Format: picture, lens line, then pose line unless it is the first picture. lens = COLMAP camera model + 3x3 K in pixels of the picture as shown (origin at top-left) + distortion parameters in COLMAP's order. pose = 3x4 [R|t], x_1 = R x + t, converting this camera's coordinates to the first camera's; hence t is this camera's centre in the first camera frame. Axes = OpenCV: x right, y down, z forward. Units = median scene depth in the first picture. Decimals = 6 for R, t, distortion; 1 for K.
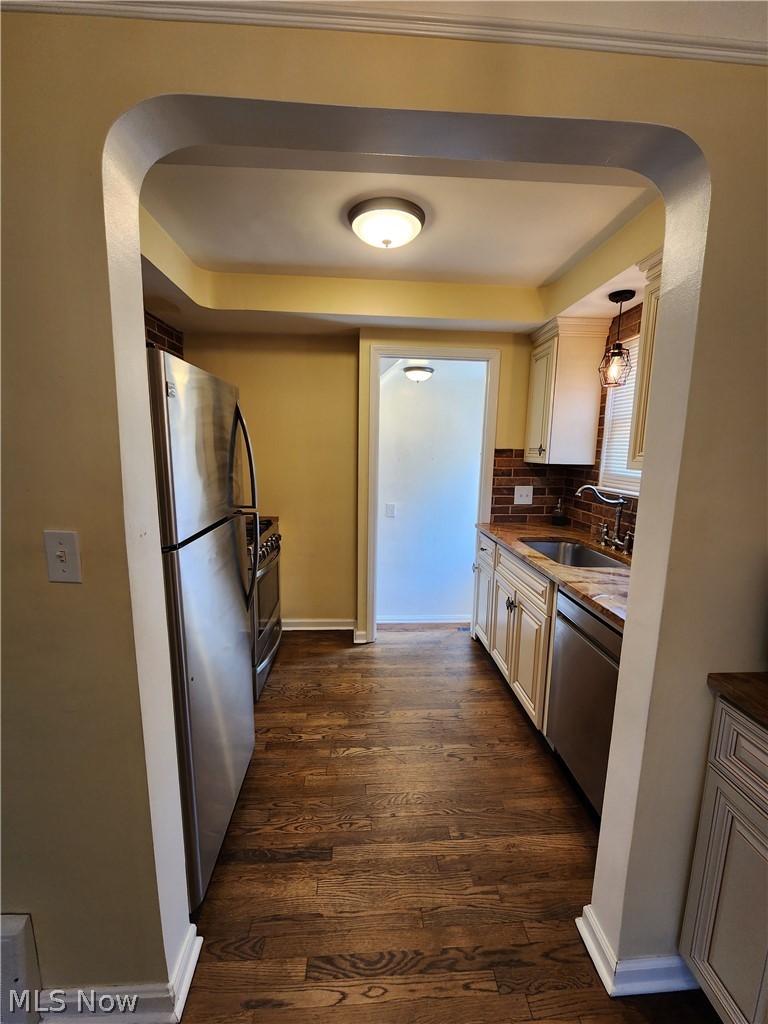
lens RADIAL K [[423.8, 0, 388.0], [0, 423.8, 513.6], [0, 0, 1]] dist [0.000984, -0.001845]
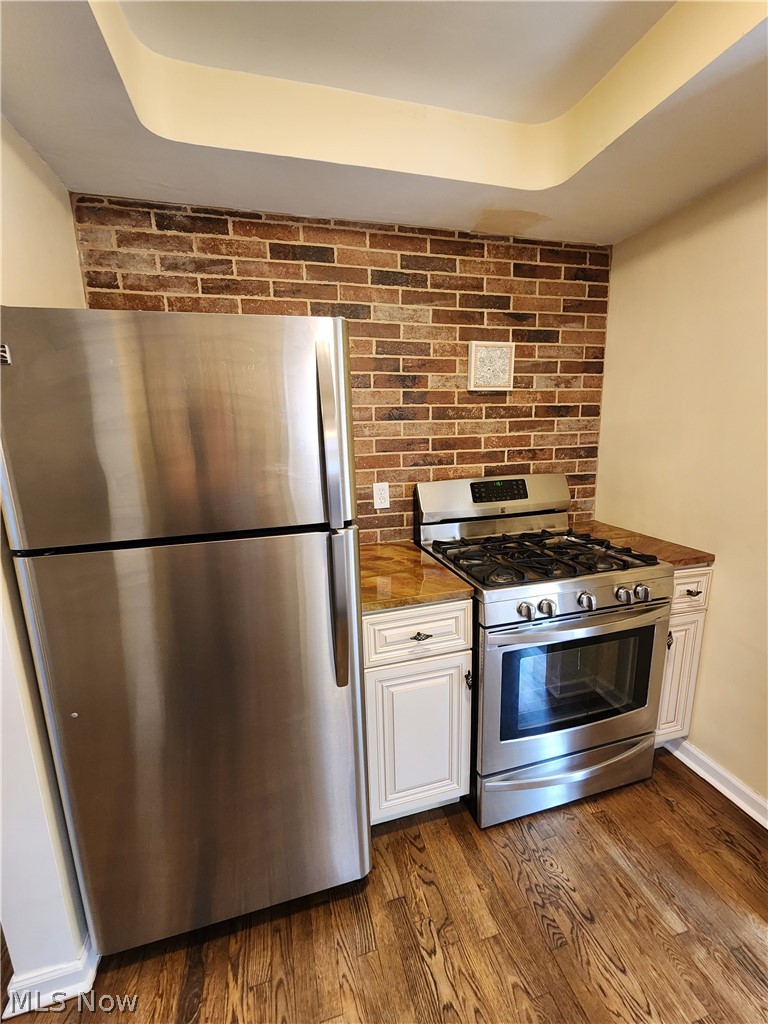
lens RADIAL K [[423.8, 0, 388.9], [0, 423.8, 511.0], [0, 0, 1]] dist [0.000984, -0.001845]
pose [[0.198946, 0.171982, -0.964802, 0.173300], [-0.123843, 0.981001, 0.149333, -0.088310], [0.972154, 0.089774, 0.216465, 0.631765]]
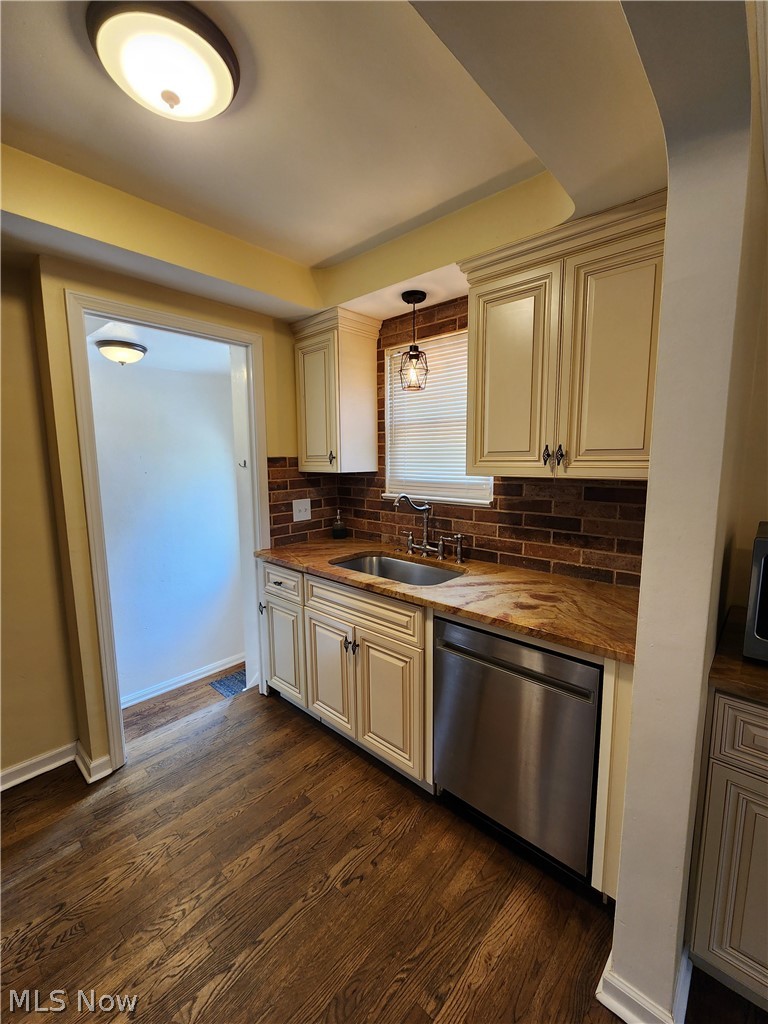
lens RADIAL K [[423.8, 0, 388.5], [0, 423.8, 513.6], [0, 0, 1]] dist [0.000984, -0.001845]
pose [[0.719577, -0.112146, 0.685297, -0.172917], [0.123393, 0.991818, 0.032741, -0.050730], [-0.683361, 0.061001, 0.727527, 0.301401]]
